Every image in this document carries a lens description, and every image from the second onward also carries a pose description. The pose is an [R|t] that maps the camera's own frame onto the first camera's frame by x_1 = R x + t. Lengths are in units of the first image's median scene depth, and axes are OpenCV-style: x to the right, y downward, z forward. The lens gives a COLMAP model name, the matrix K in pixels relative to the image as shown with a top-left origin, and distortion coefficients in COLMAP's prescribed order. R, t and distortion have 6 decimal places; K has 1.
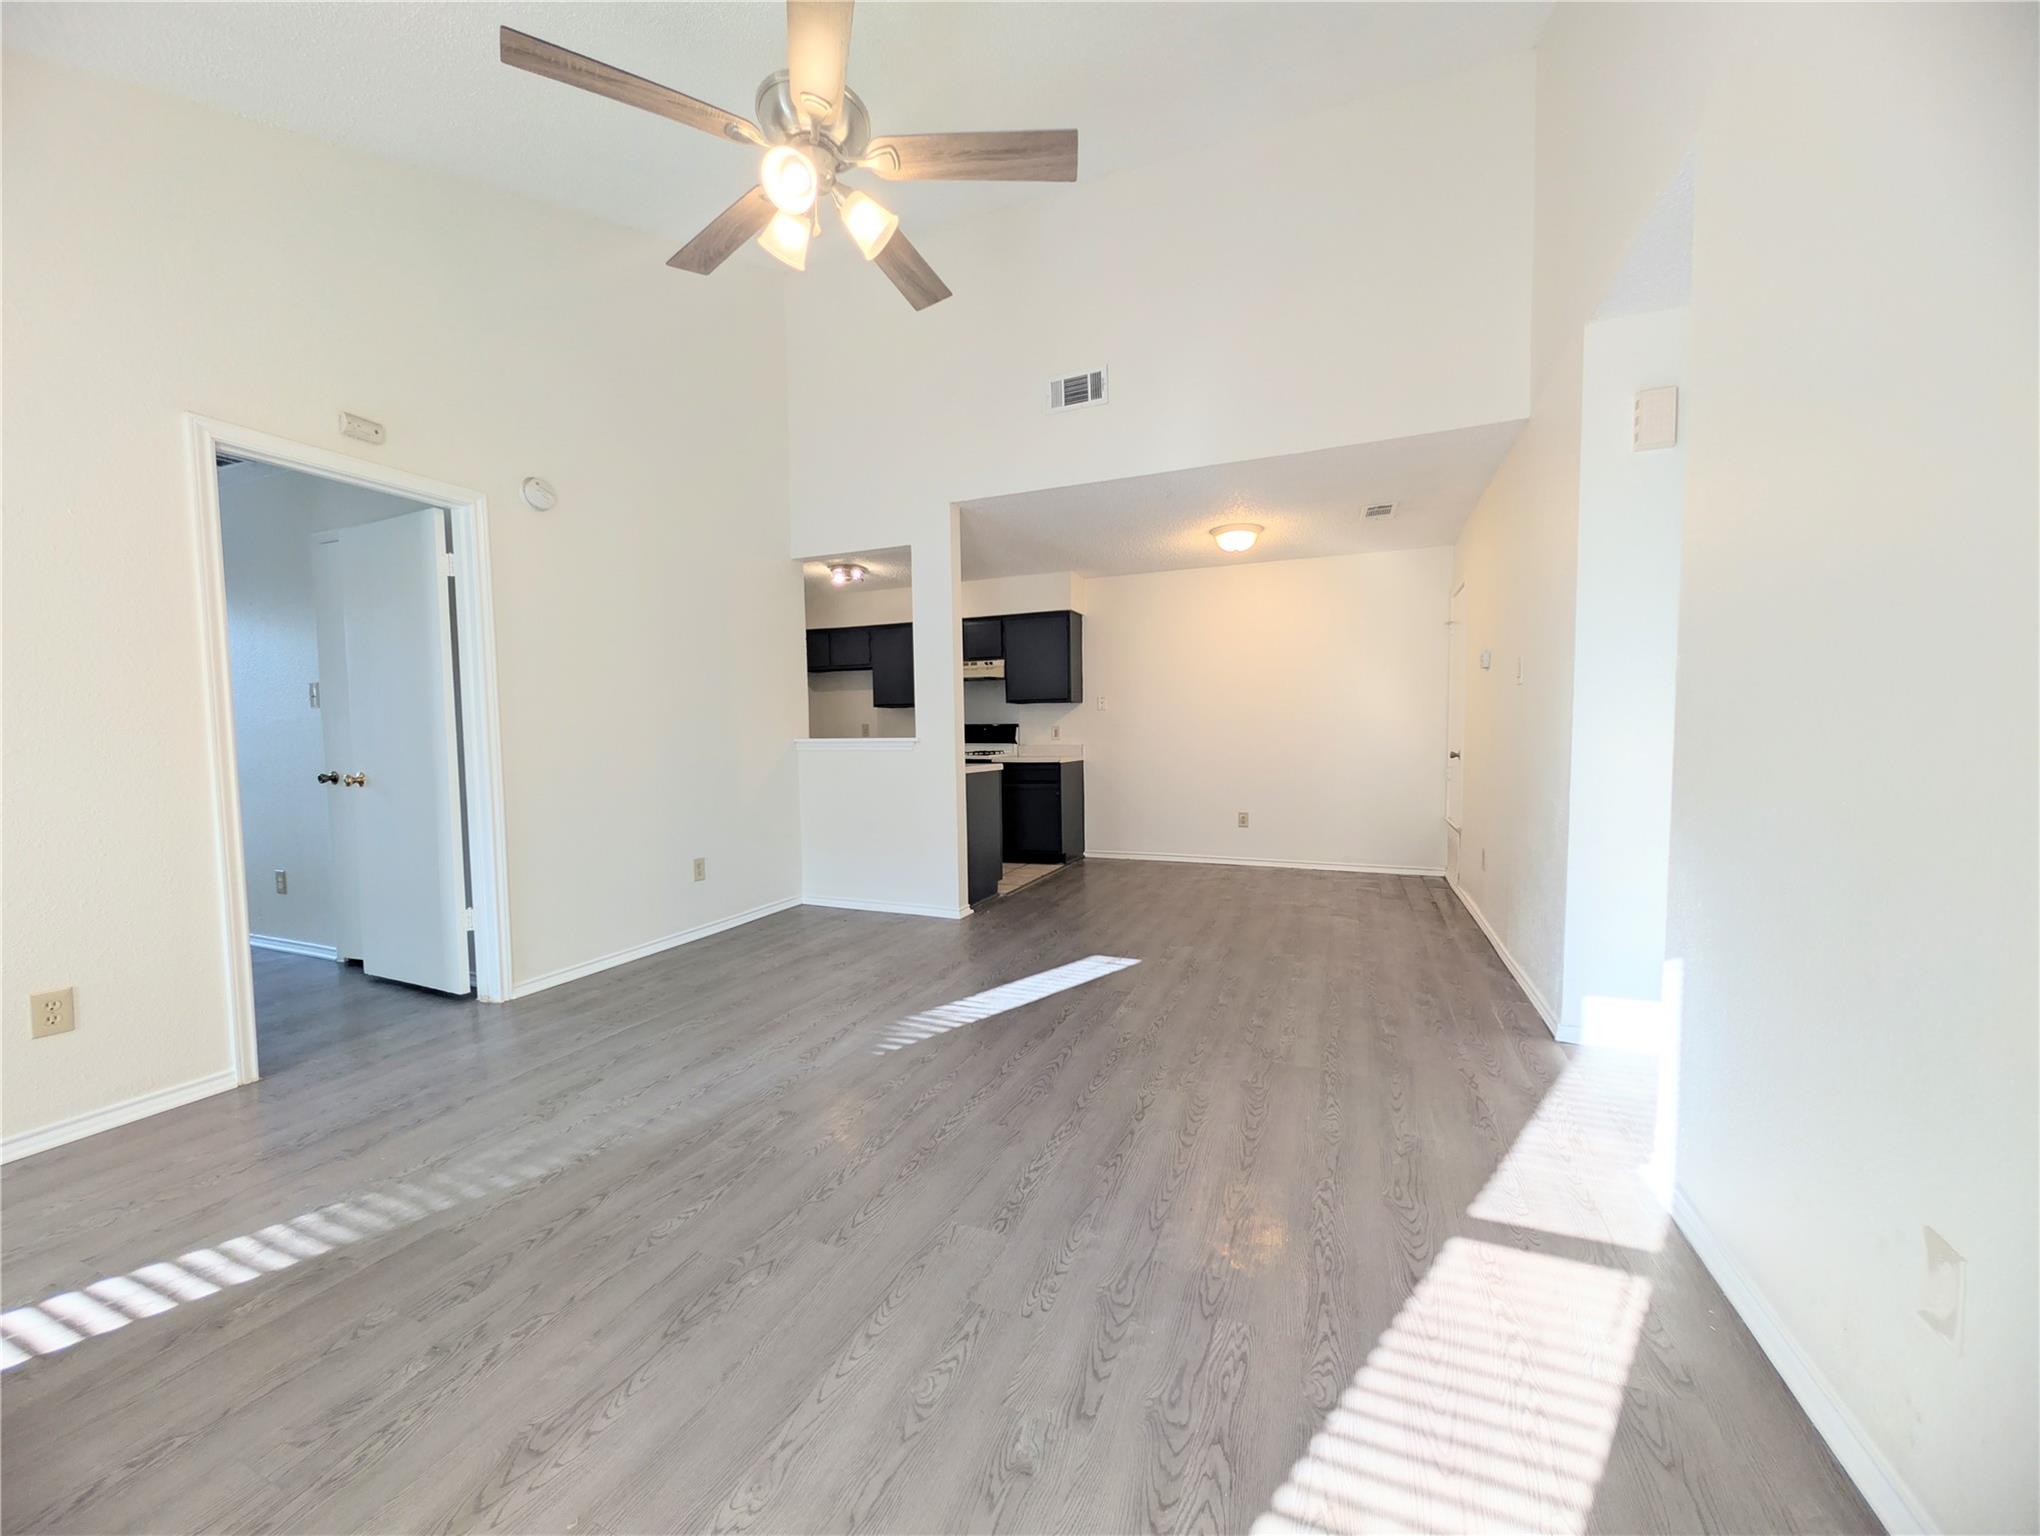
lens RADIAL K [[731.5, 0, 1015.6], [0, 731.5, 779.0], [0, 0, 1]] dist [-0.017043, -0.000068]
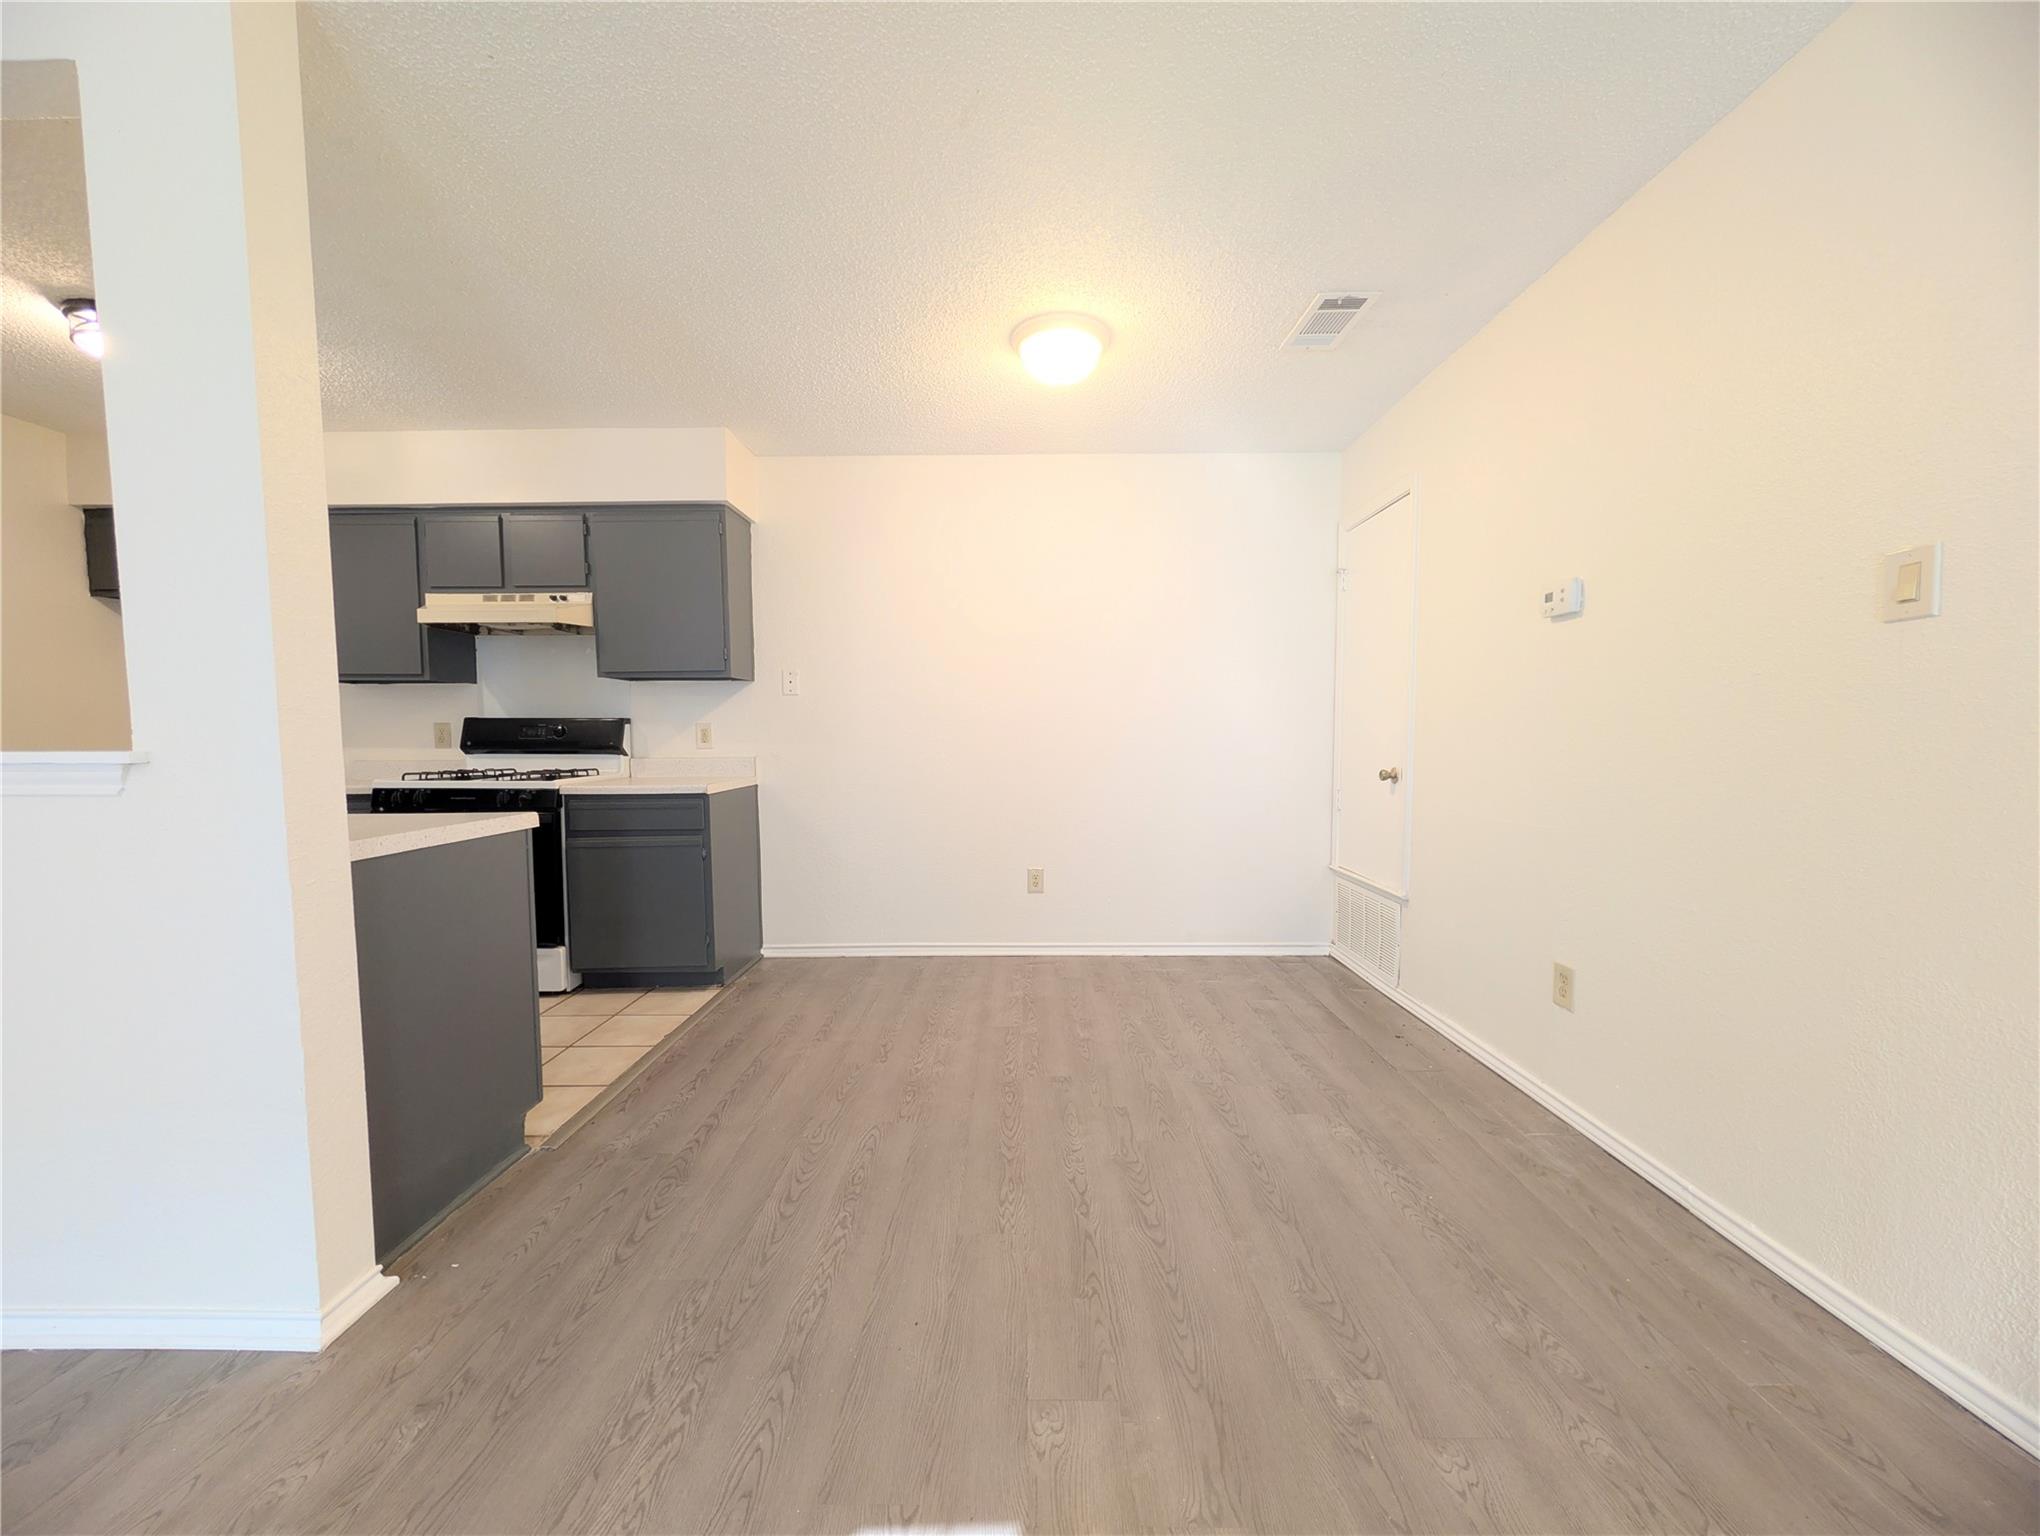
lens RADIAL K [[731.5, 0, 1015.6], [0, 731.5, 779.0], [0, 0, 1]] dist [-0.017043, -0.000068]
pose [[0.915470, -0.017740, 0.401994, 0.054319], [0.018929, 0.999820, 0.001014, -0.029684], [-0.401940, 0.006682, 0.915642, 0.452551]]
